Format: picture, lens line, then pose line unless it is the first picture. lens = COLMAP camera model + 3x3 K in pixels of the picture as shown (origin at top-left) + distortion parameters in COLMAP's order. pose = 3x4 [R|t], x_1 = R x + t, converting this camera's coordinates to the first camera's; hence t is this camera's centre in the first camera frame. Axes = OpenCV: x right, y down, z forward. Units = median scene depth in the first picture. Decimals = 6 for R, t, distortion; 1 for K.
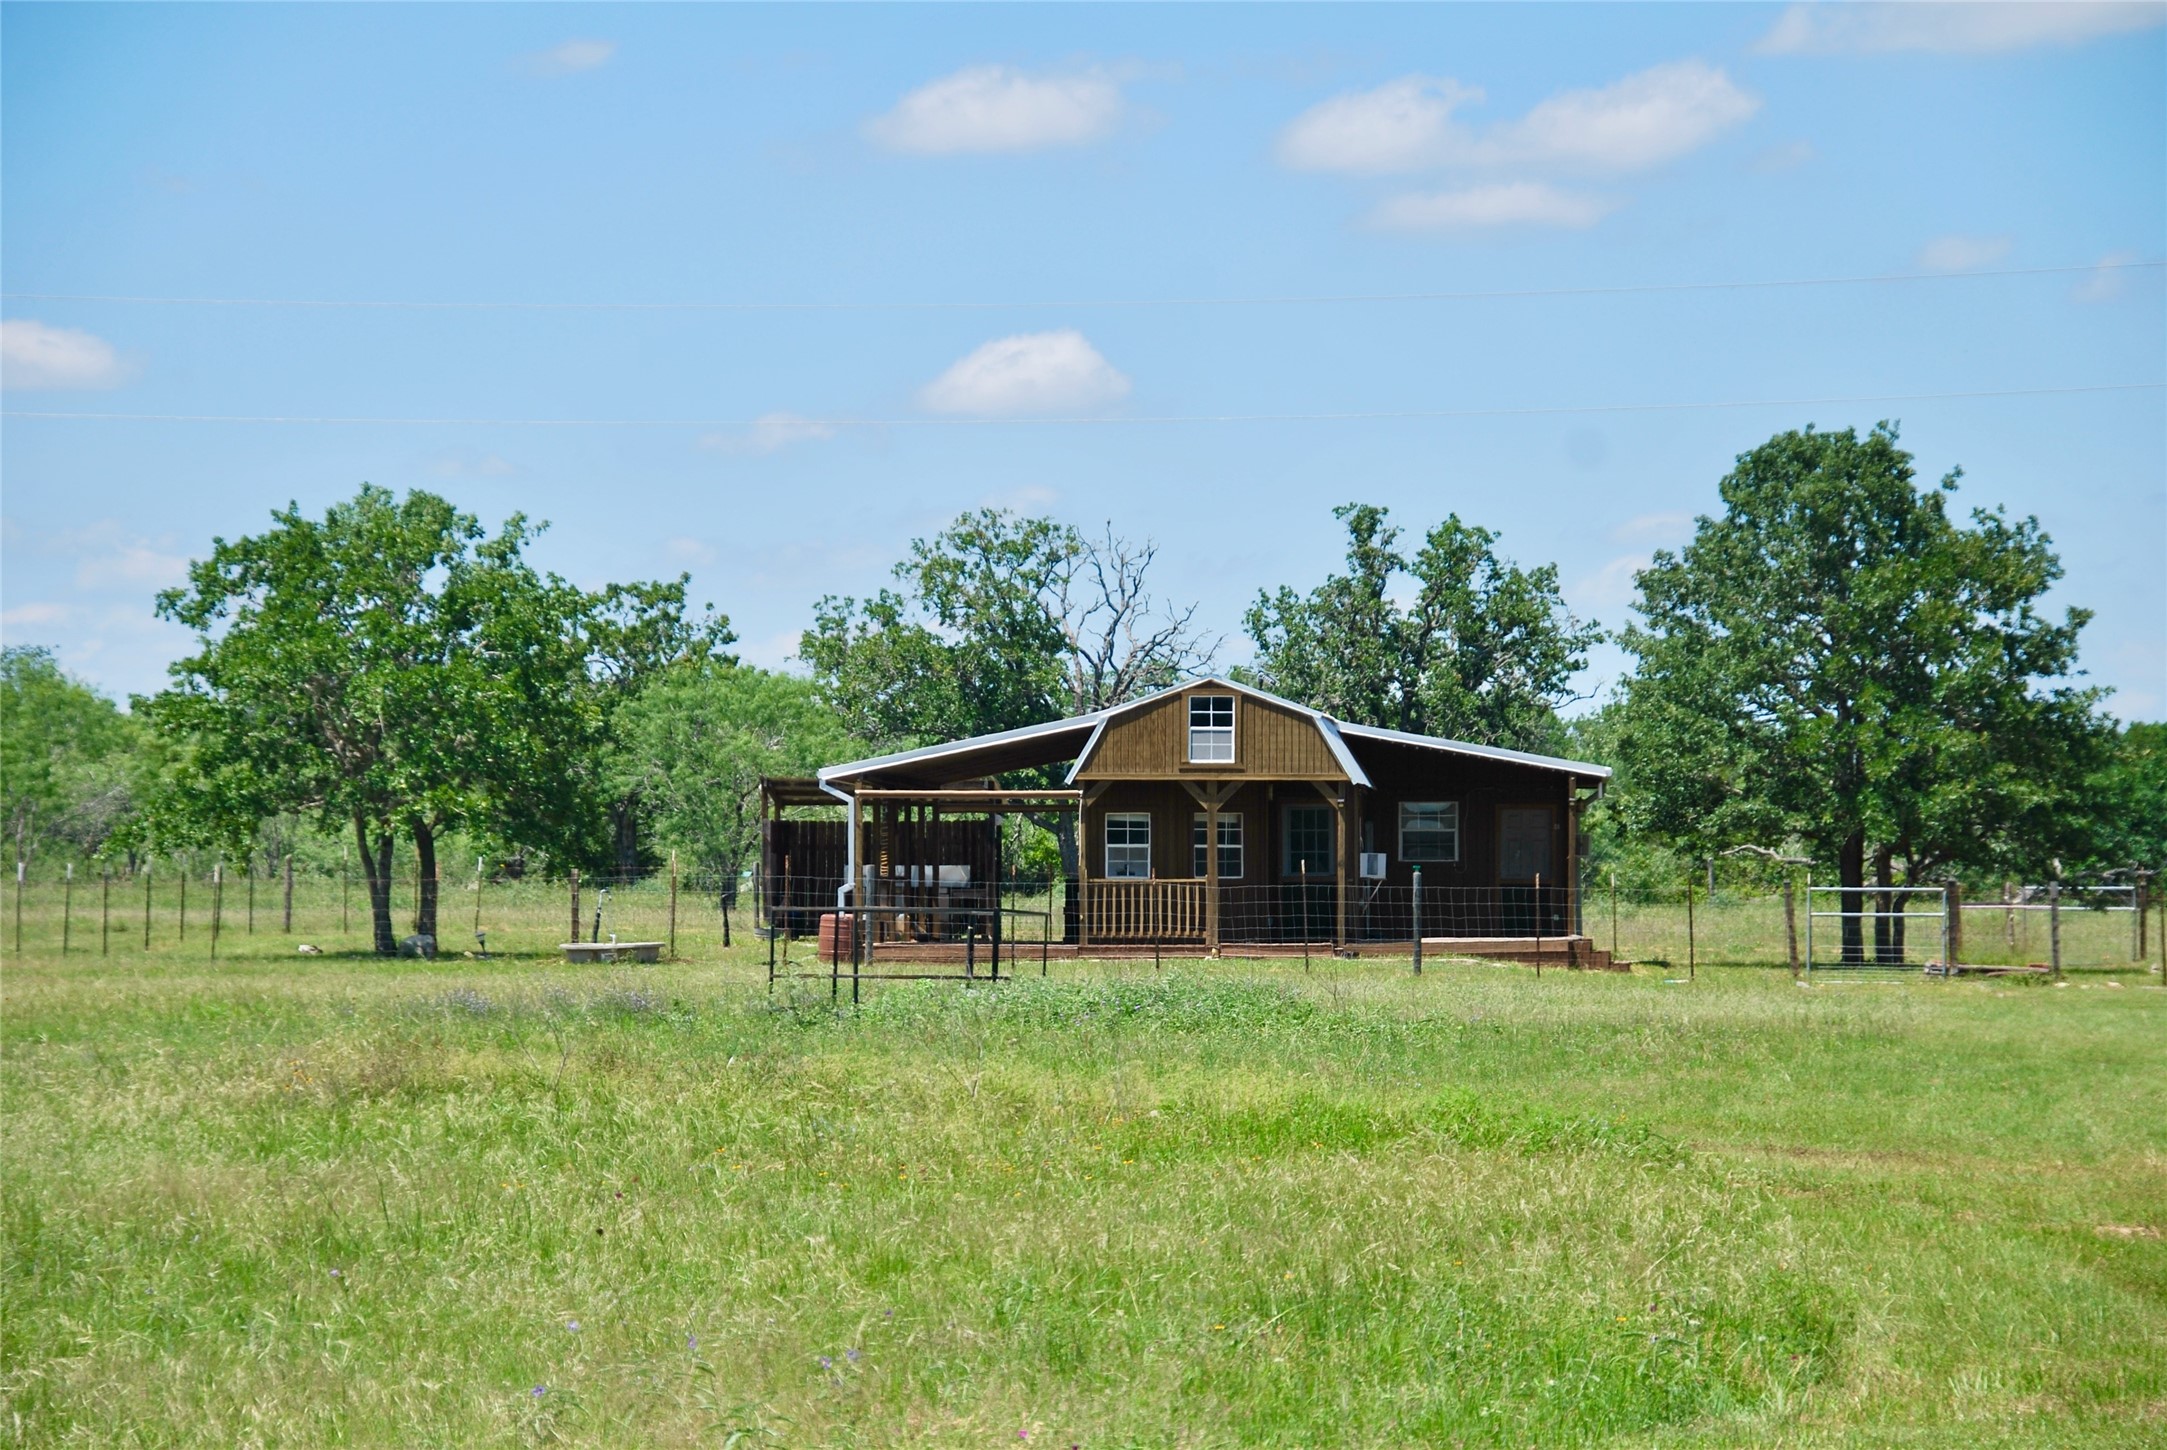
lens RADIAL K [[9029.7, 0, 1087.7], [0, 9029.7, 728.8], [0, 0, 1]] dist [1.370493, 0.000000]
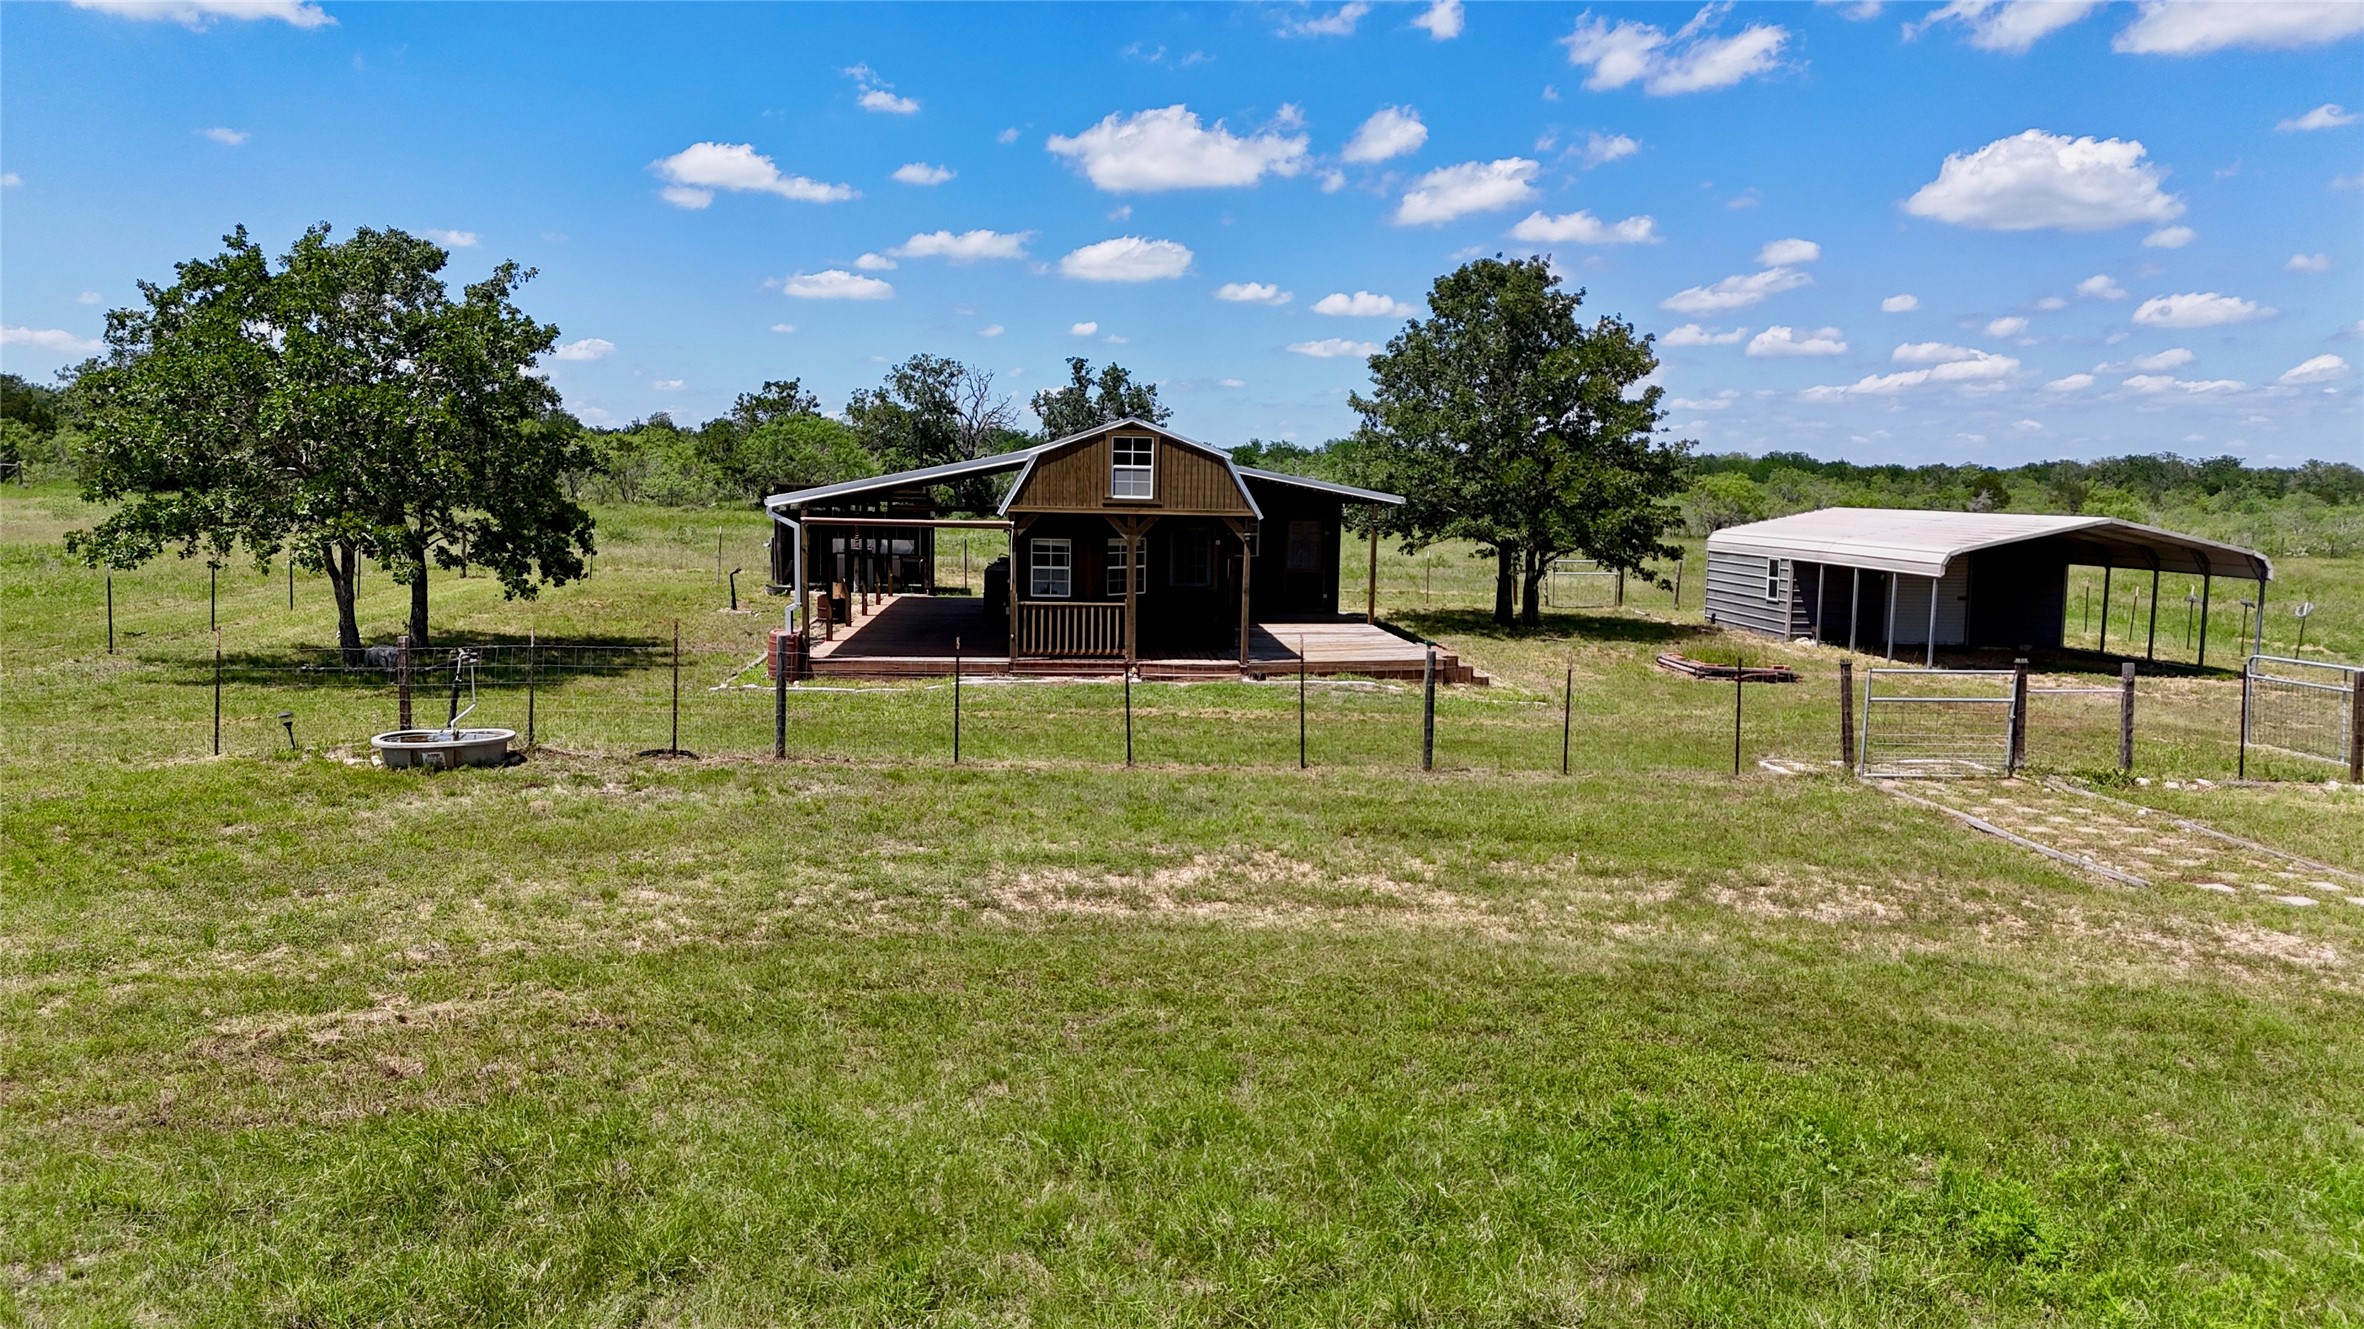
lens RADIAL K [[1751.5, 0, 1206.0], [0, 1751.5, 666.4], [0, 0, 1]] dist [0.083185, -0.062741]
pose [[0.989114, 0.000171, 0.147152, -0.008695], [-0.018835, 0.991921, 0.125453, -0.002829], [-0.145941, -0.126859, 0.981126, 0.774840]]
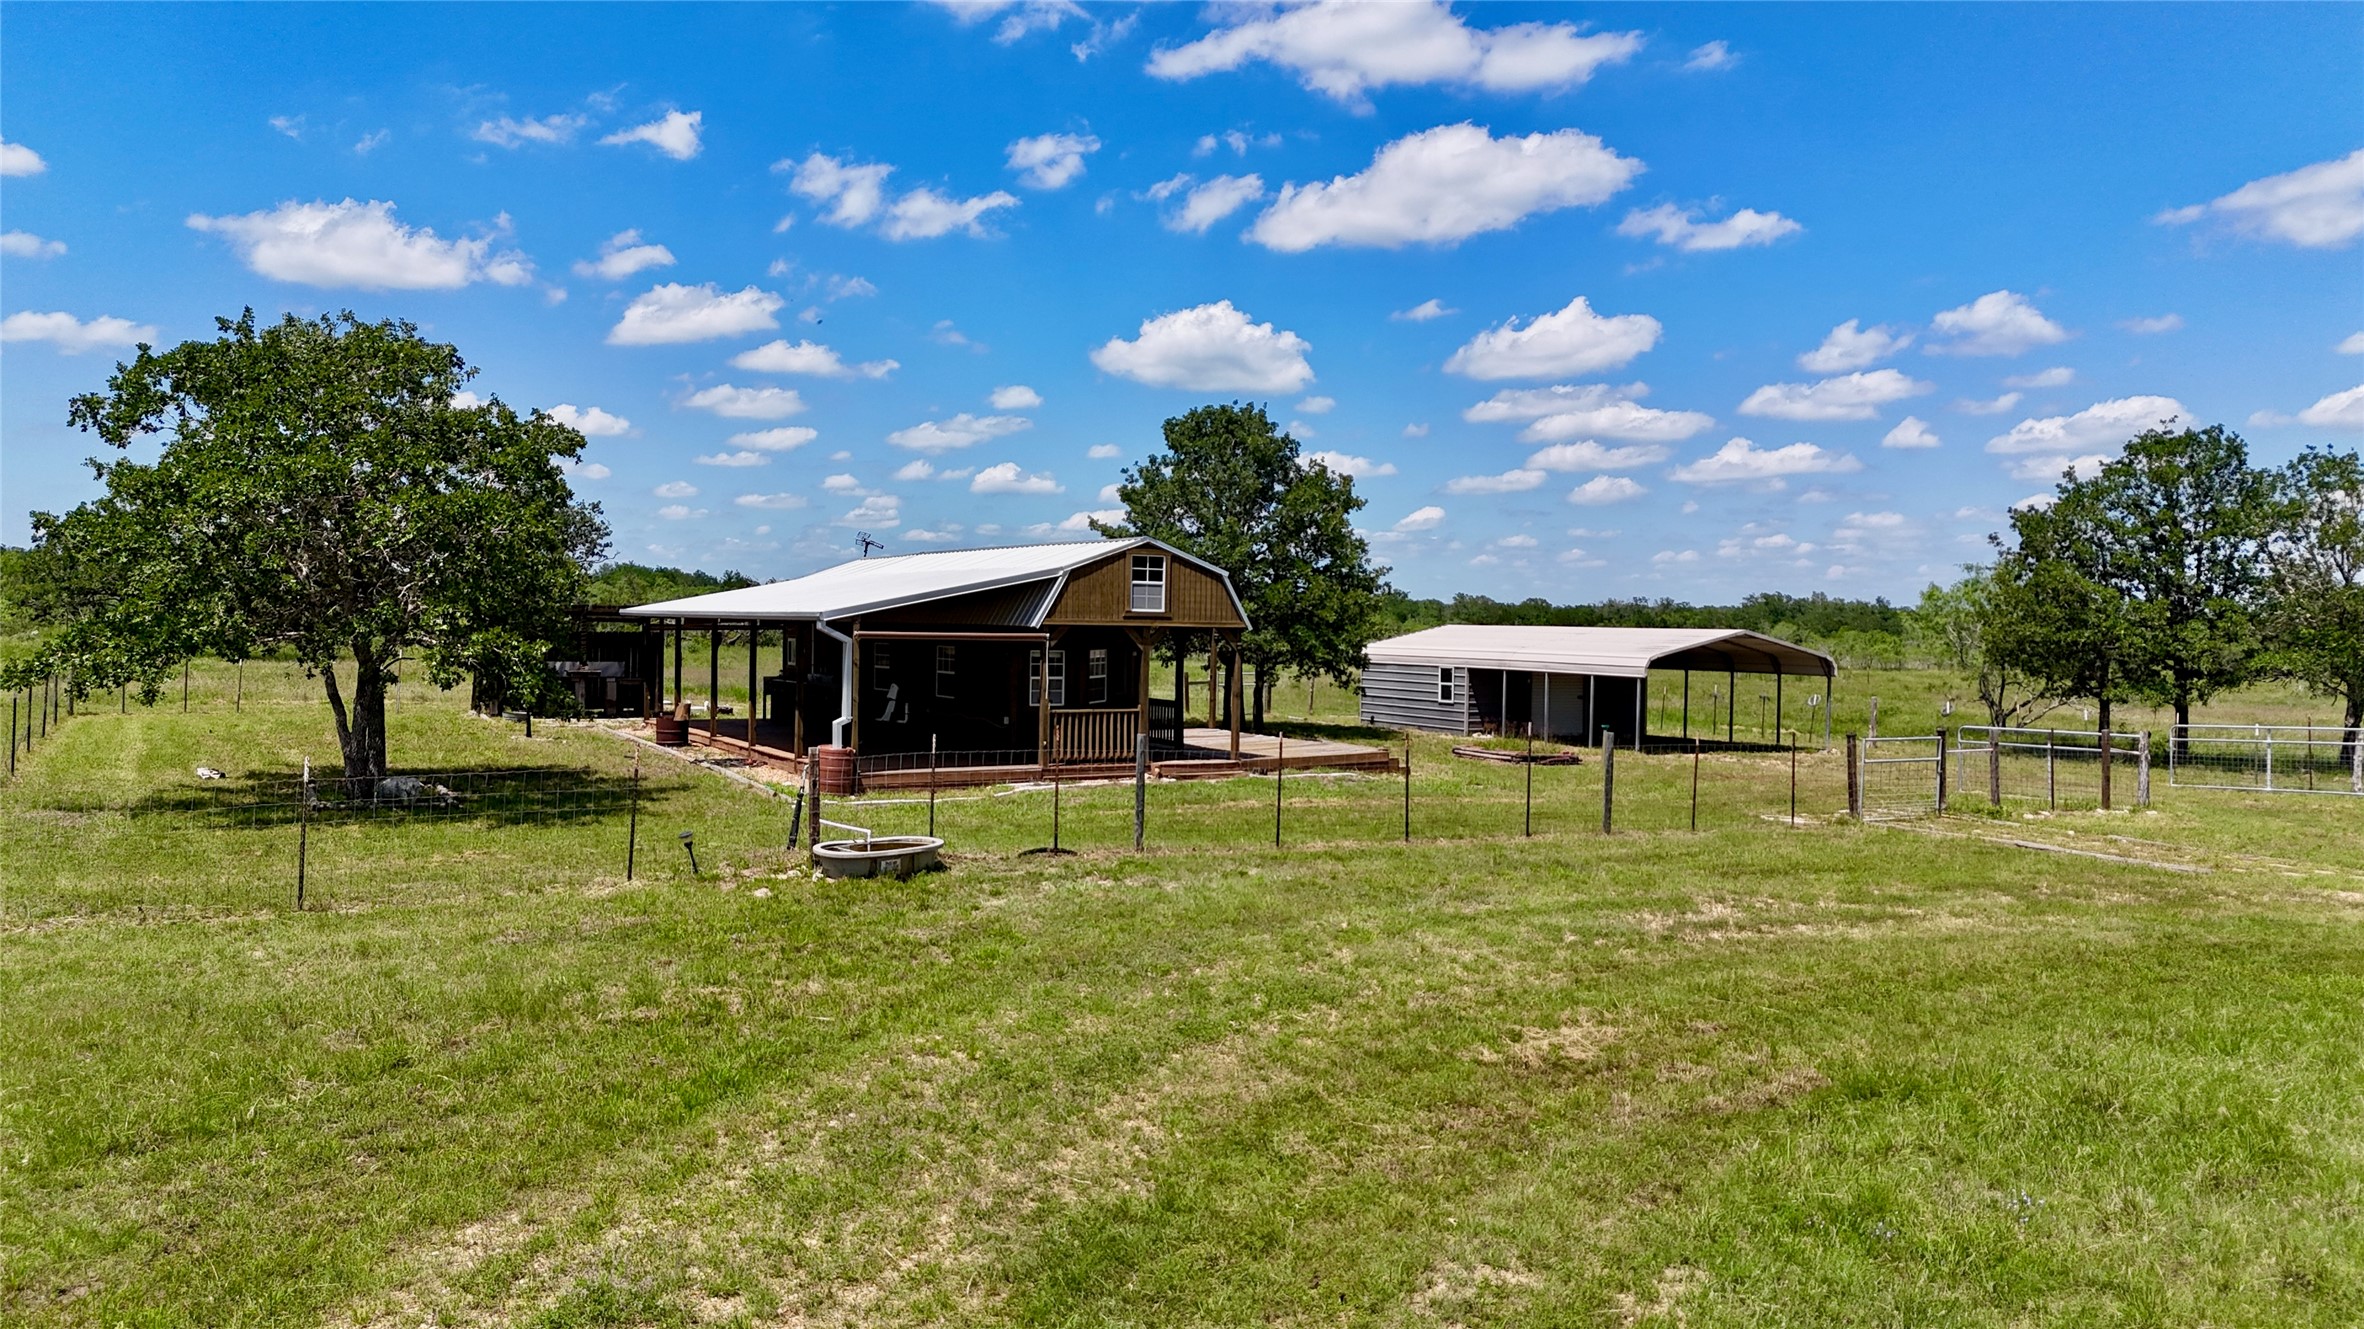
lens RADIAL K [[1751.5, 0, 1204.4], [0, 1751.5, 679.1], [0, 0, 1]] dist [0.083185, -0.062741]
pose [[0.836964, -0.006912, 0.547214, -0.104547], [-0.025131, 0.998380, 0.051048, 0.000651], [-0.546680, -0.056477, 0.835435, 0.791389]]
